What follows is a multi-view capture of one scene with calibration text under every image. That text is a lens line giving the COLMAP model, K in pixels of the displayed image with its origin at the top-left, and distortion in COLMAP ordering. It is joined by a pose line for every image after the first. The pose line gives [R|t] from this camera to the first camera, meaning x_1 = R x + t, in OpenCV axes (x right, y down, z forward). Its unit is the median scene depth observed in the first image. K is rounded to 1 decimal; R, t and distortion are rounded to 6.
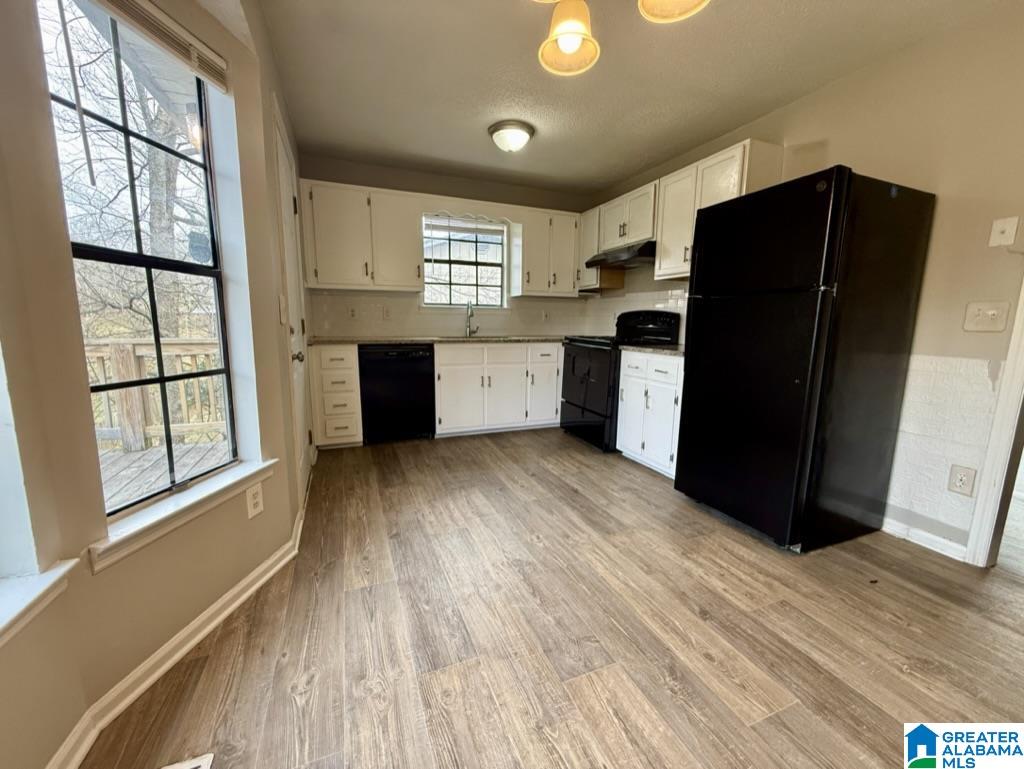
lens RADIAL K [[408.5, 0, 512.0], [0, 408.5, 384.5], [0, 0, 1]] dist [-0.001880, -0.000139]
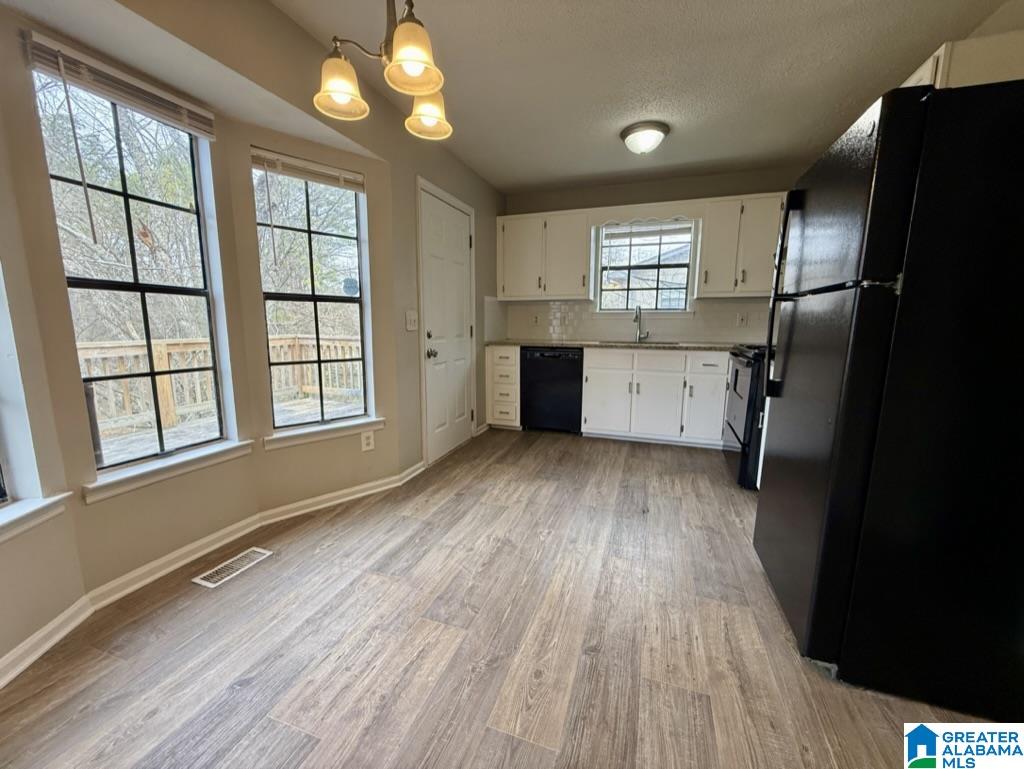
lens RADIAL K [[408.5, 0, 512.0], [0, 408.5, 384.5], [0, 0, 1]] dist [-0.001880, -0.000139]
pose [[0.747980, 0.094562, -0.656951, 0.489870], [-0.096955, 0.994748, 0.032796, -0.026418], [0.656602, 0.039164, 0.753220, 0.090225]]
